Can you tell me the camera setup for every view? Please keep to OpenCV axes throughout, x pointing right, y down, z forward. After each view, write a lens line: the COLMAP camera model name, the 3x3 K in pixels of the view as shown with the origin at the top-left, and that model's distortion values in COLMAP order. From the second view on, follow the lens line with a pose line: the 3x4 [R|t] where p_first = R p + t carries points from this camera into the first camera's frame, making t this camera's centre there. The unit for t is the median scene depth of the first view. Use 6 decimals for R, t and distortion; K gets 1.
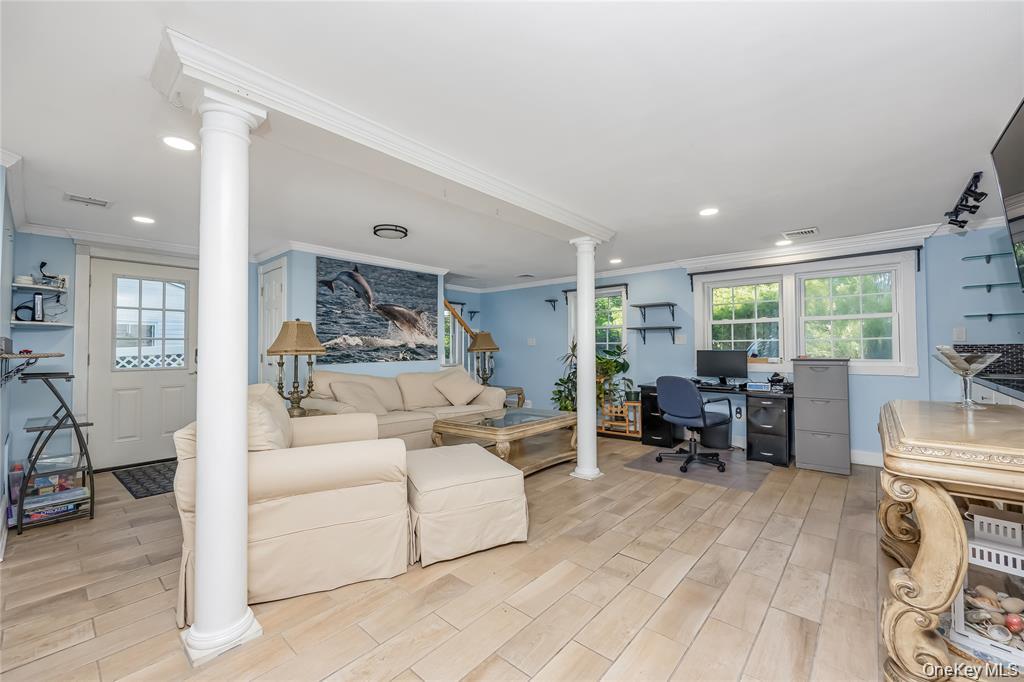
lens RADIAL K [[419.9, 0, 499.6], [0, 419.9, 337.8], [0, 0, 1]] dist [-0.000966, -0.000083]
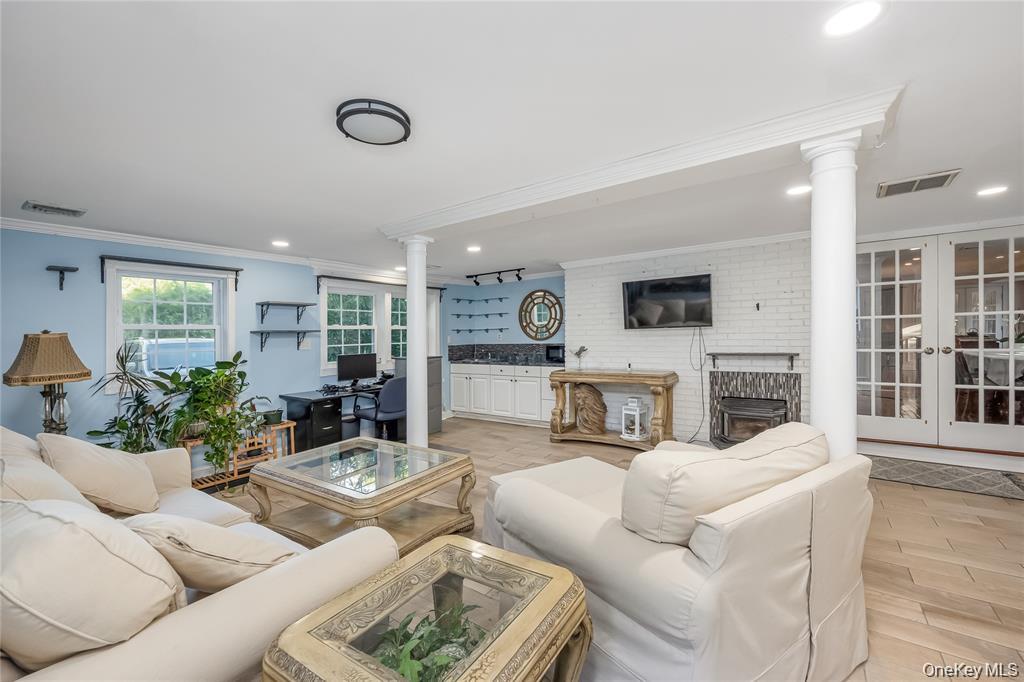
lens RADIAL K [[419.9, 0, 499.6], [0, 419.9, 337.8], [0, 0, 1]] dist [-0.000966, -0.000083]
pose [[-0.102409, 0.004314, 0.994733, -0.540623], [0.014409, 0.999892, -0.002853, -0.003005], [-0.994638, 0.014041, -0.102460, 0.688299]]
